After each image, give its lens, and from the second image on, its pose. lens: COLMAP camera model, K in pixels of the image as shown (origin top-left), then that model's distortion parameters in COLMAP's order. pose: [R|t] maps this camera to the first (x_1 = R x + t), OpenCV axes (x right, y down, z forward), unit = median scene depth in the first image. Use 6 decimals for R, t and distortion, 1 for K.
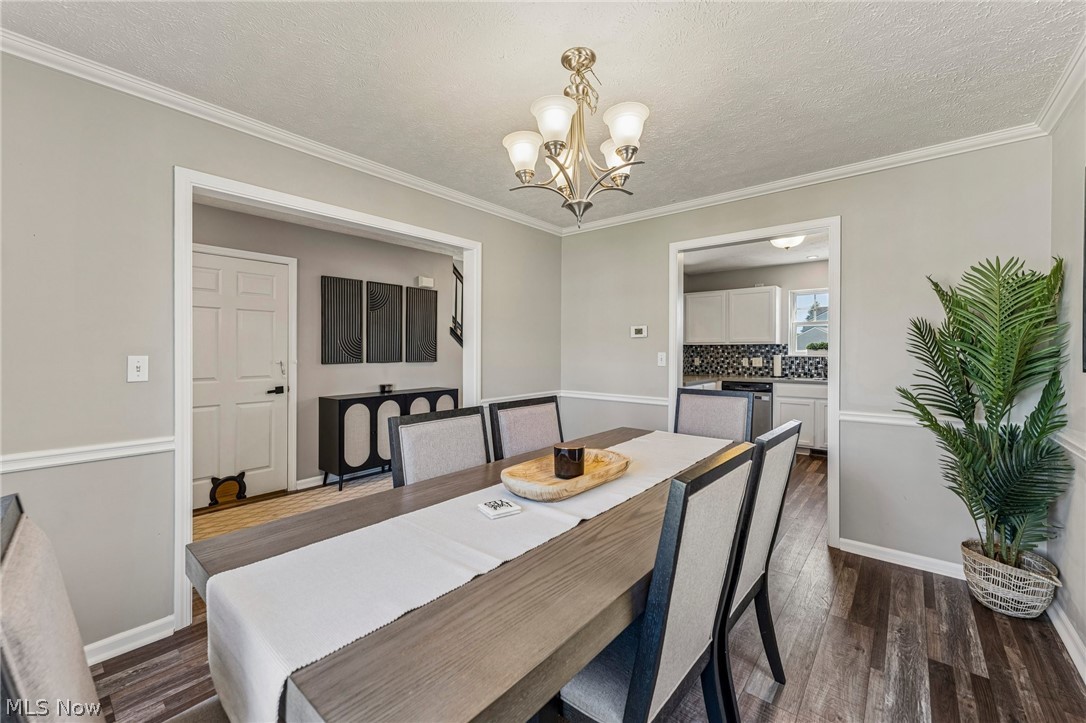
lens RADIAL K [[448.1, 0, 526.5], [0, 448.1, 349.9], [0, 0, 1]] dist [-0.012201, 0.000726]
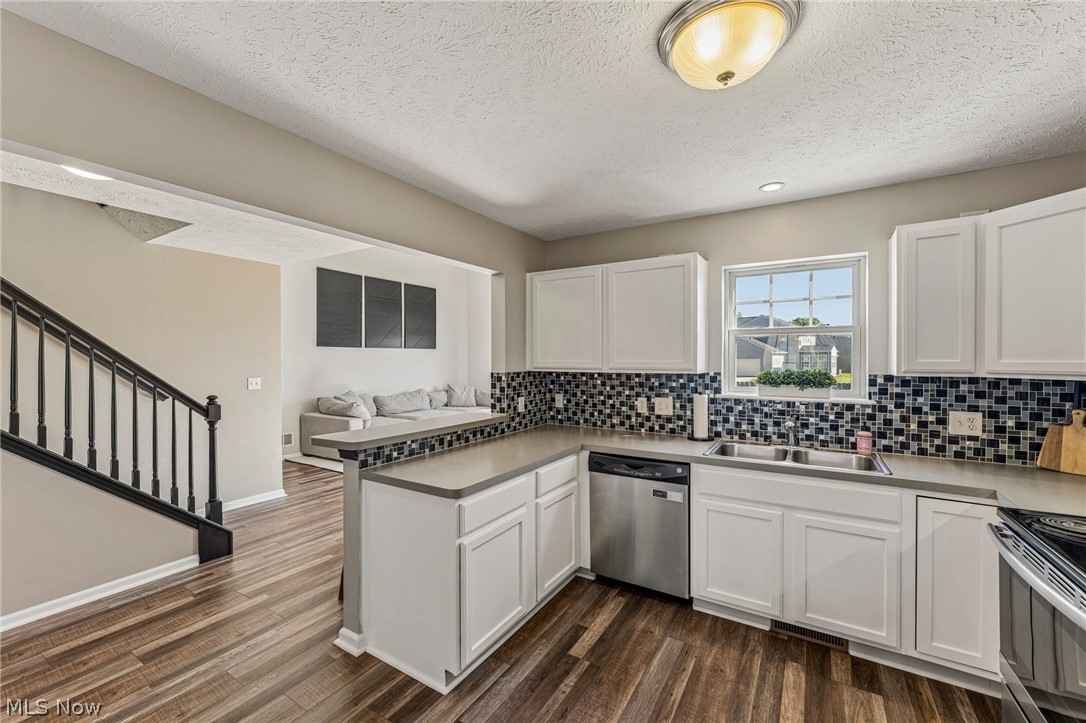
lens RADIAL K [[448.1, 0, 497.9], [0, 448.1, 355.7], [0, 0, 1]] dist [-0.012201, 0.000726]
pose [[0.996290, 0.000670, 0.086061, 0.282571], [-0.000030, 0.999972, -0.007440, -0.027764], [-0.086064, 0.007410, 0.996262, 0.502833]]
